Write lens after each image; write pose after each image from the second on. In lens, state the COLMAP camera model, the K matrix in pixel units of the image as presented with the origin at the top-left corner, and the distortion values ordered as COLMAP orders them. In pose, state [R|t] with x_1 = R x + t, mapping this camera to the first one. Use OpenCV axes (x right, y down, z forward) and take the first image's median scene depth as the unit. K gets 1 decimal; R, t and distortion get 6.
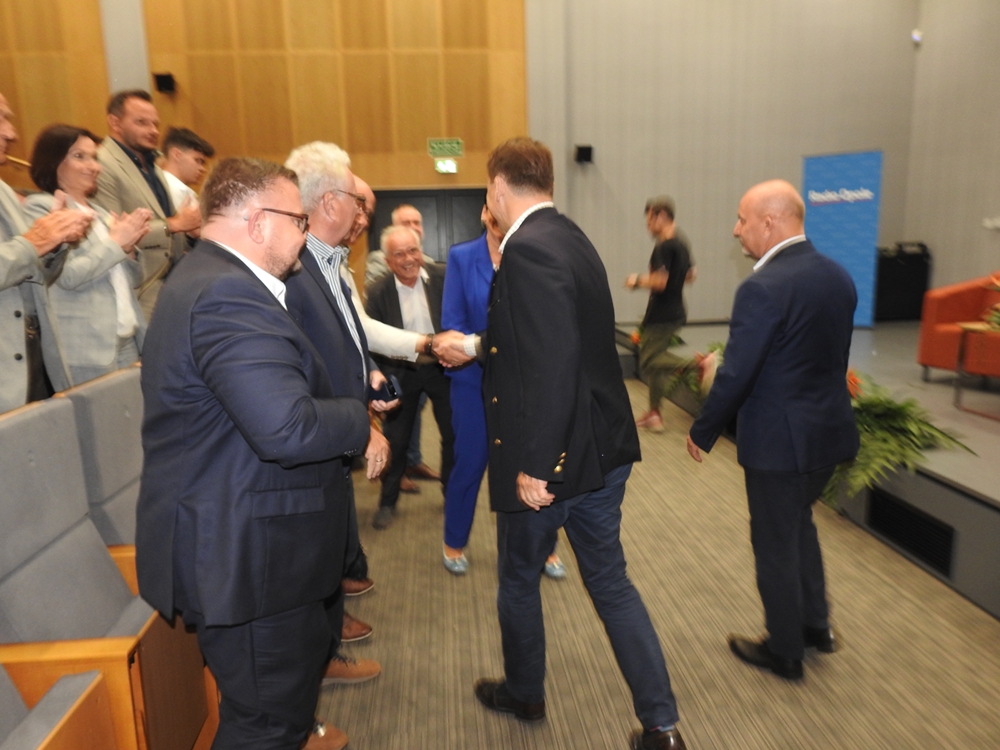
lens RADIAL K [[718.7, 0, 502.4], [0, 718.7, 377.7], [0, 0, 1]] dist [0.001603, 0.001374]
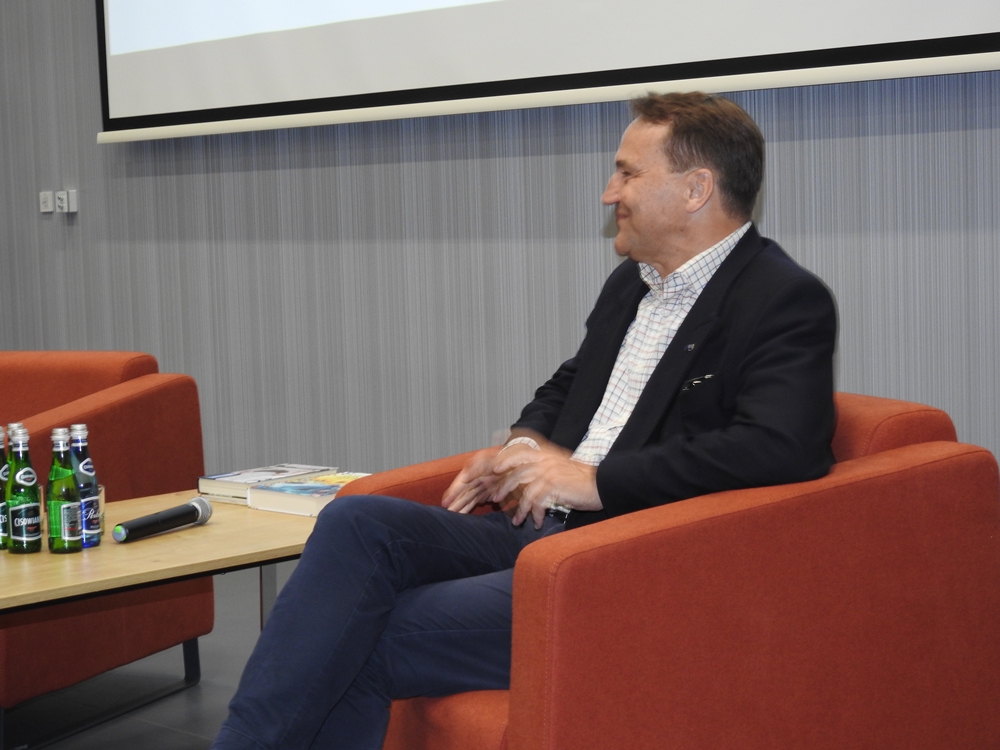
lens RADIAL K [[1954.2, 0, 501.8], [0, 1954.2, 383.3], [0, 0, 1]] dist [-0.045737, 0.000000]
pose [[0.761310, -0.055124, 0.646041, 0.410709], [0.128087, 0.989530, -0.066508, -0.056441], [-0.635611, 0.133382, 0.760400, 0.230665]]
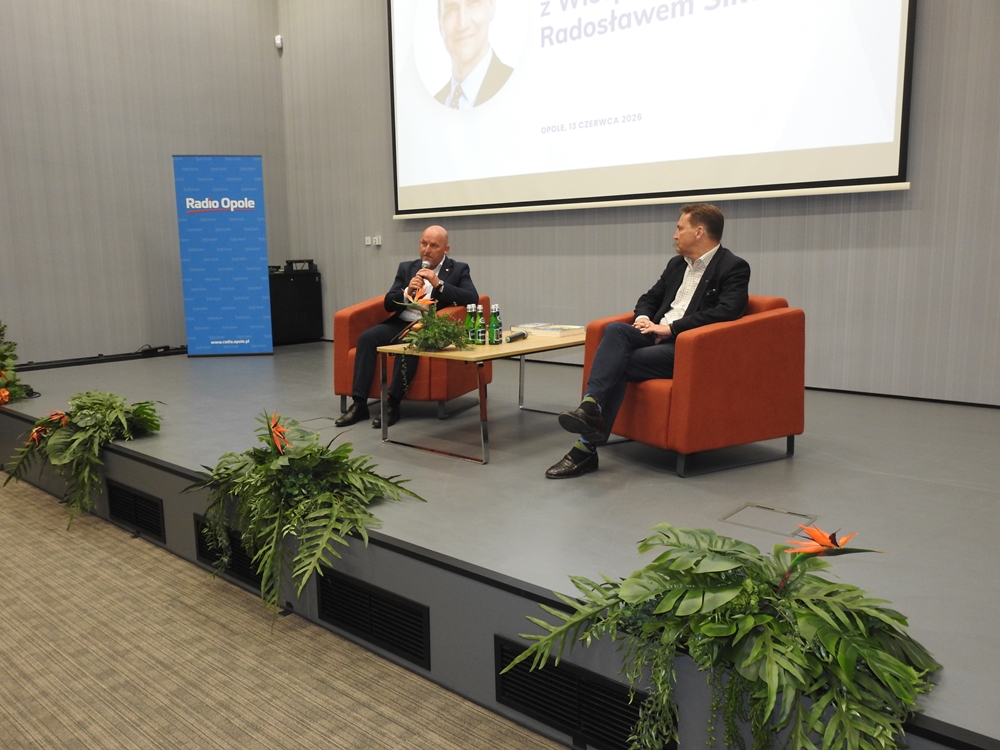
lens RADIAL K [[782.7, 0, 502.6], [0, 782.7, 373.9], [0, 0, 1]] dist [-0.005678, 0.000088]
pose [[0.712528, -0.088520, 0.696037, 0.082043], [0.119365, 0.992842, 0.004074, -0.028911], [-0.691415, 0.080180, 0.717994, 0.224849]]
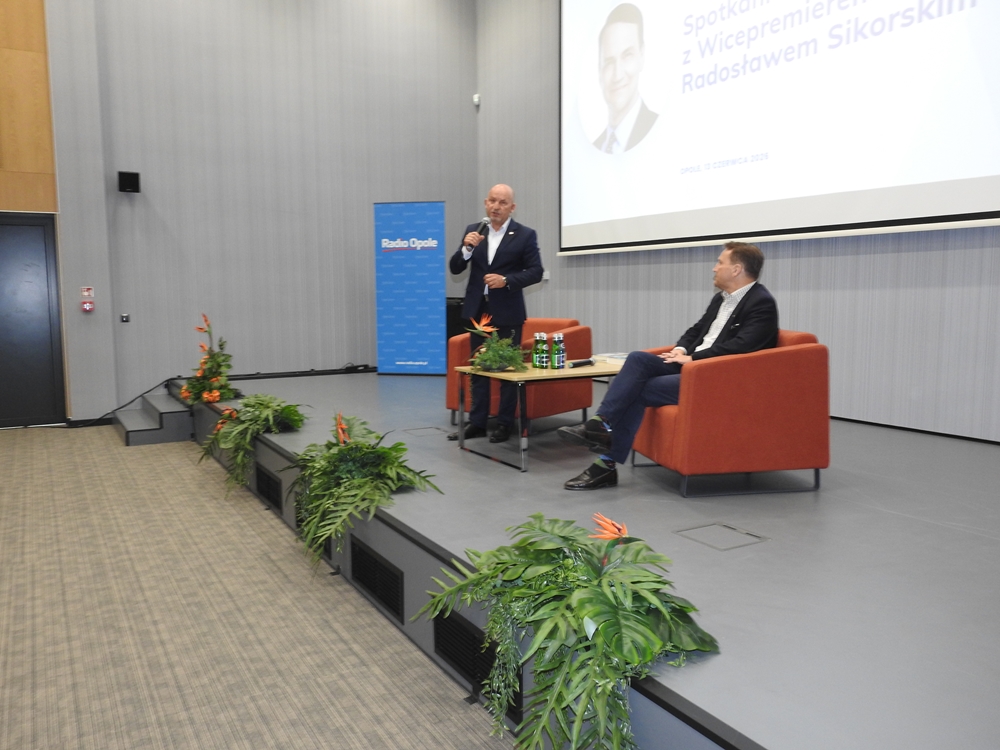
lens RADIAL K [[782.7, 0, 505.5], [0, 782.7, 376.2], [0, 0, 1]] dist [-0.005678, 0.000088]
pose [[0.897681, -0.024877, 0.439944, 0.218717], [0.059055, 0.996190, -0.064168, 0.015712], [-0.436672, 0.083584, 0.895730, -0.030321]]
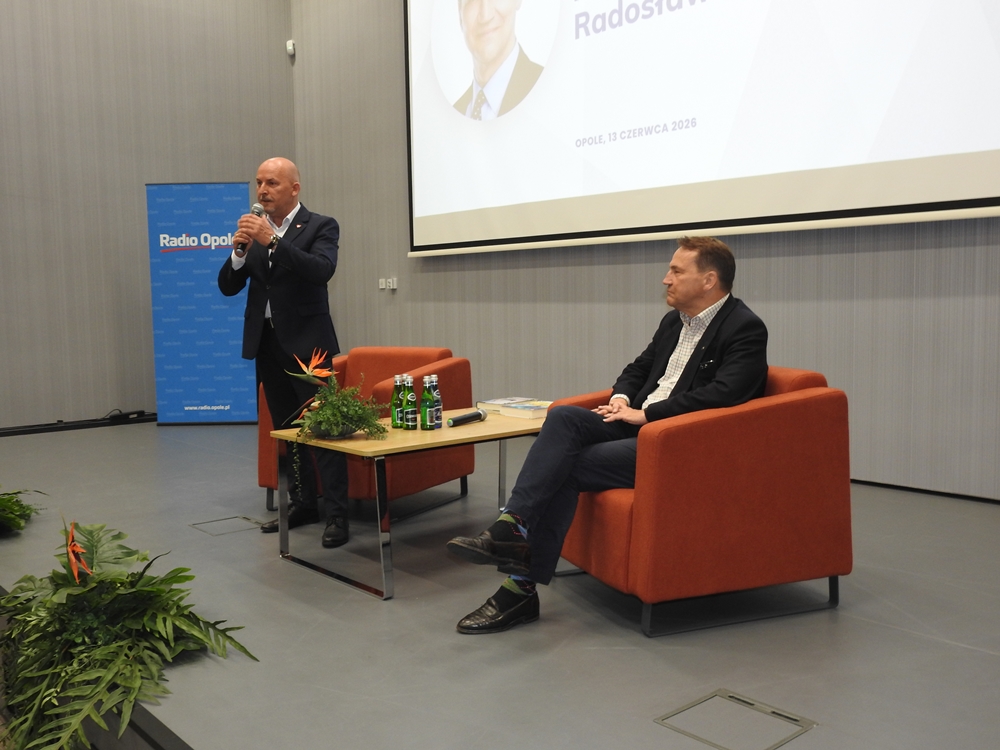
lens RADIAL K [[942.9, 0, 502.0], [0, 942.9, 375.5], [0, 0, 1]] dist [-0.009211, 0.000000]
pose [[0.804398, -0.035126, 0.593051, 0.311787], [0.099886, 0.992036, -0.076725, -0.039484], [-0.585633, 0.120955, 0.801501, 0.191934]]
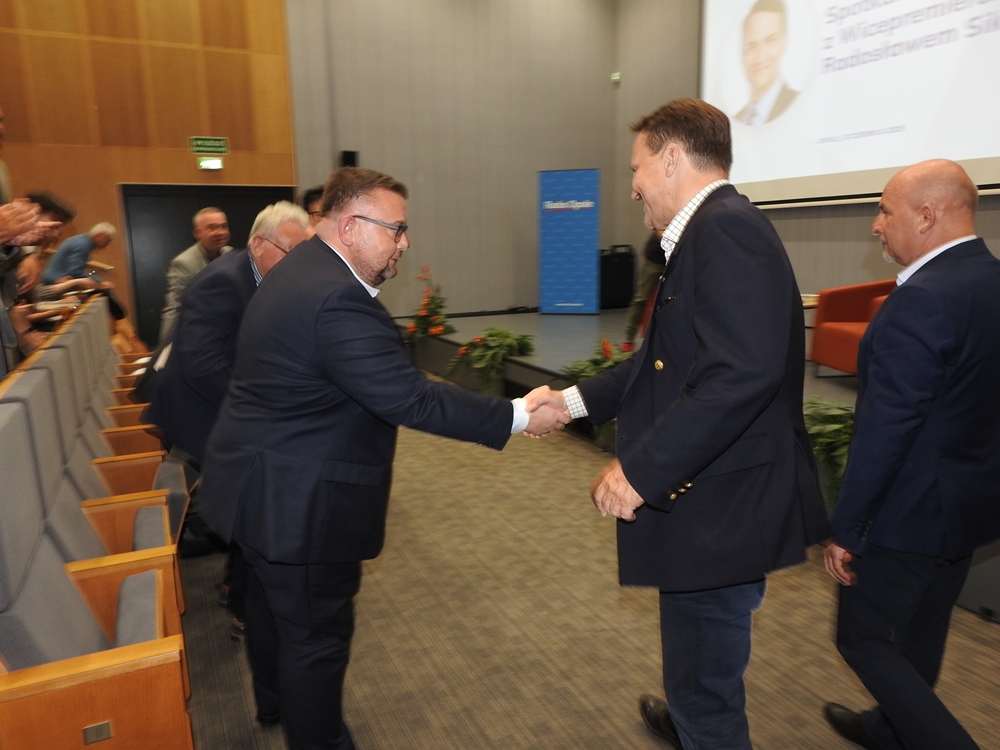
lens RADIAL K [[718.7, 0, 503.9], [0, 718.7, 375.0], [0, 0, 1]] dist [0.001603, 0.001374]
pose [[0.931758, -0.055959, 0.358741, -0.158054], [0.057674, 0.998318, 0.005928, 0.034521], [-0.358469, 0.015166, 0.933418, -0.156104]]
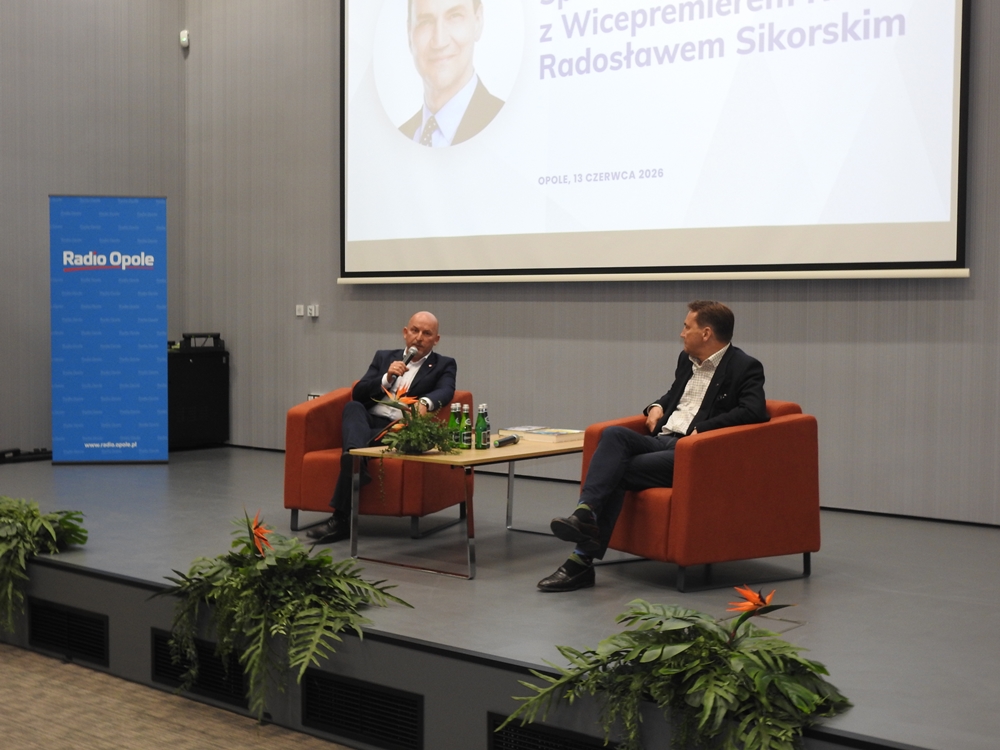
lens RADIAL K [[1352.6, 0, 505.6], [0, 1352.6, 371.7], [0, 0, 1]] dist [-0.007404, 0.000000]
pose [[0.694068, -0.001260, 0.719909, -0.316688], [0.103577, 0.989769, -0.098127, 0.003528], [-0.712420, 0.142673, 0.687097, -0.143168]]
